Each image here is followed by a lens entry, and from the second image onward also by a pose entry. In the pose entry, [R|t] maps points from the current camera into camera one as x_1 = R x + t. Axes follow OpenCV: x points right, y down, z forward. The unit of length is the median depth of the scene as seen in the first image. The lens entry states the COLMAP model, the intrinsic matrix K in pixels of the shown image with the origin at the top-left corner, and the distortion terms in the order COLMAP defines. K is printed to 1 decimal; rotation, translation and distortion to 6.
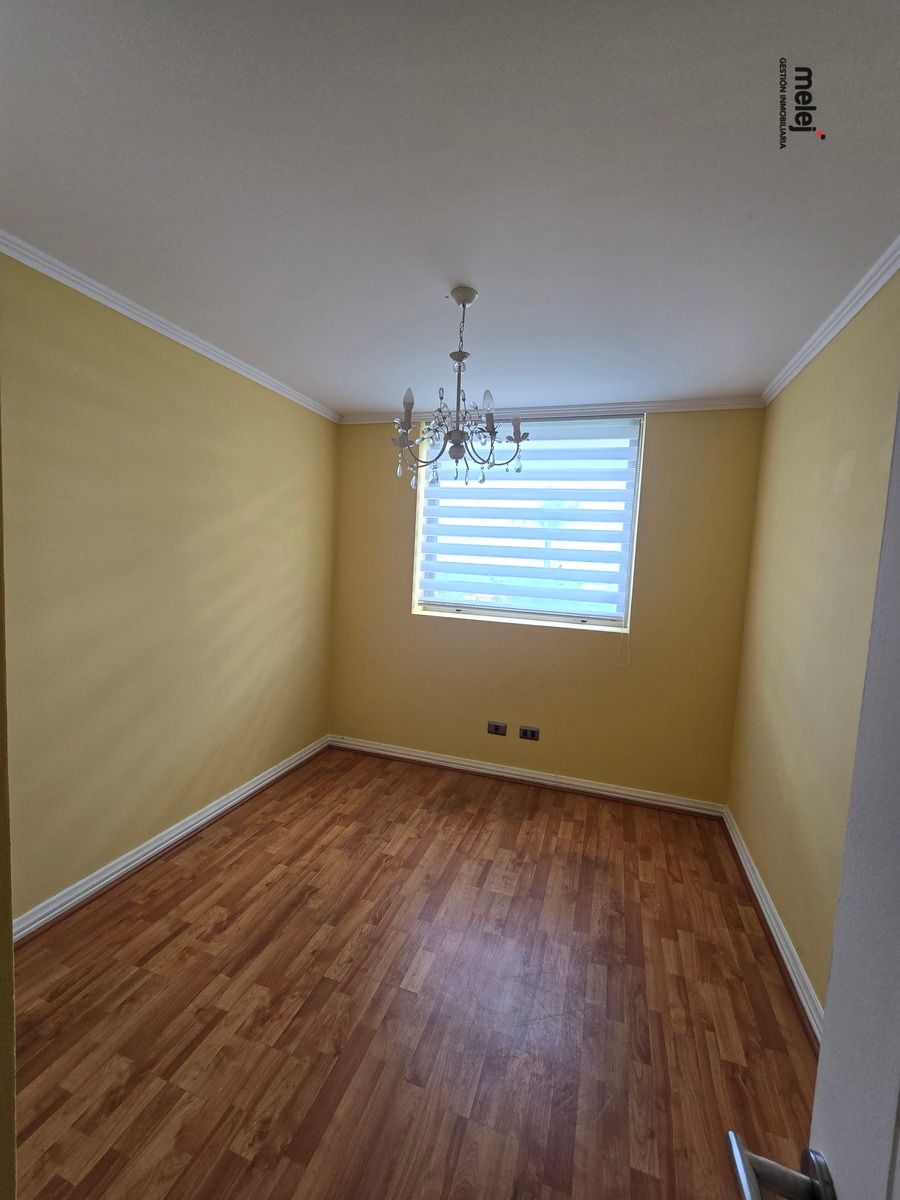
lens RADIAL K [[495.0, 0, 450.0], [0, 495.0, 600.0], [0, 0, 1]] dist [-0.000042, 0.007062]
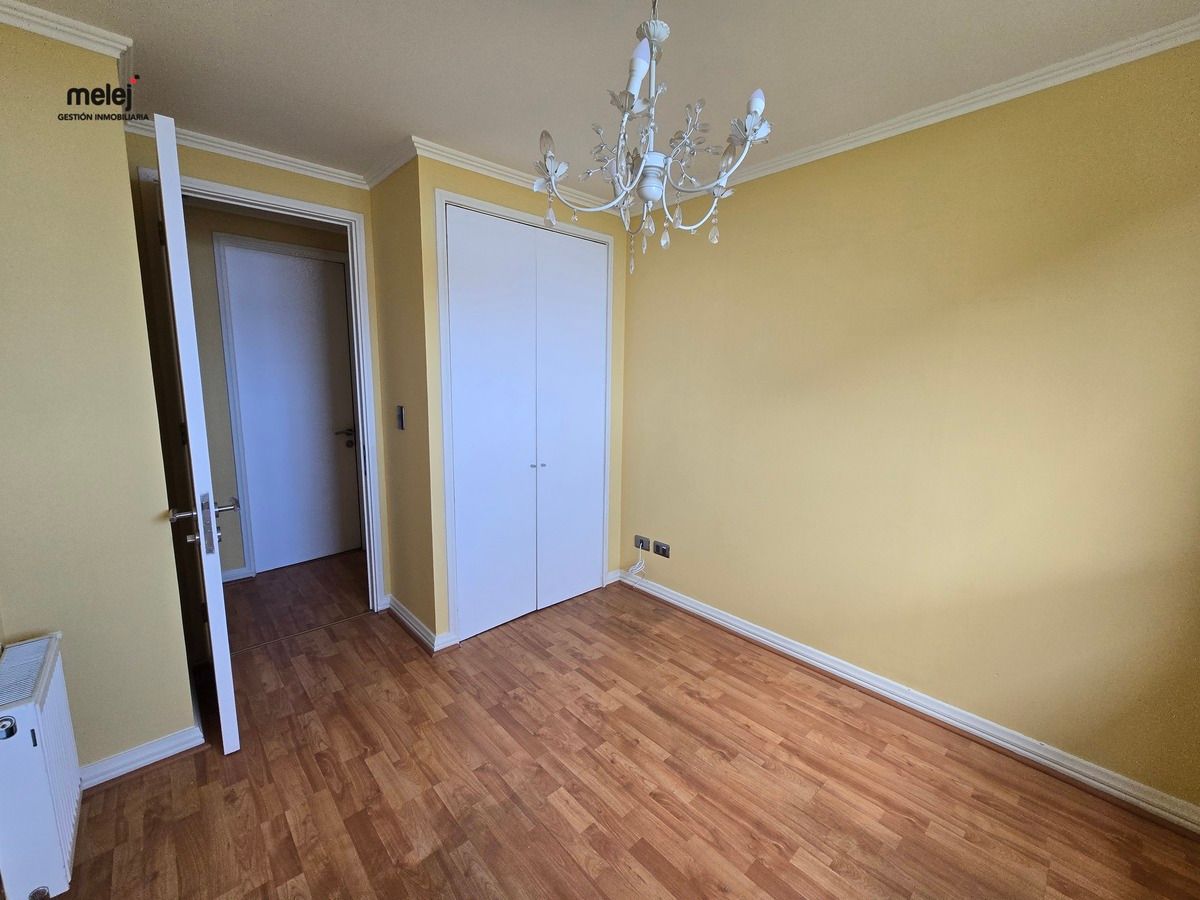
lens RADIAL K [[495.0, 0, 600.0], [0, 495.0, 450.0], [0, 0, 1]] dist [-0.000042, 0.007062]
pose [[-0.480939, 0.077725, -0.873302, 0.591815], [-0.107195, 0.983377, 0.146555, -0.046864], [0.870176, 0.164098, -0.464613, 1.216961]]
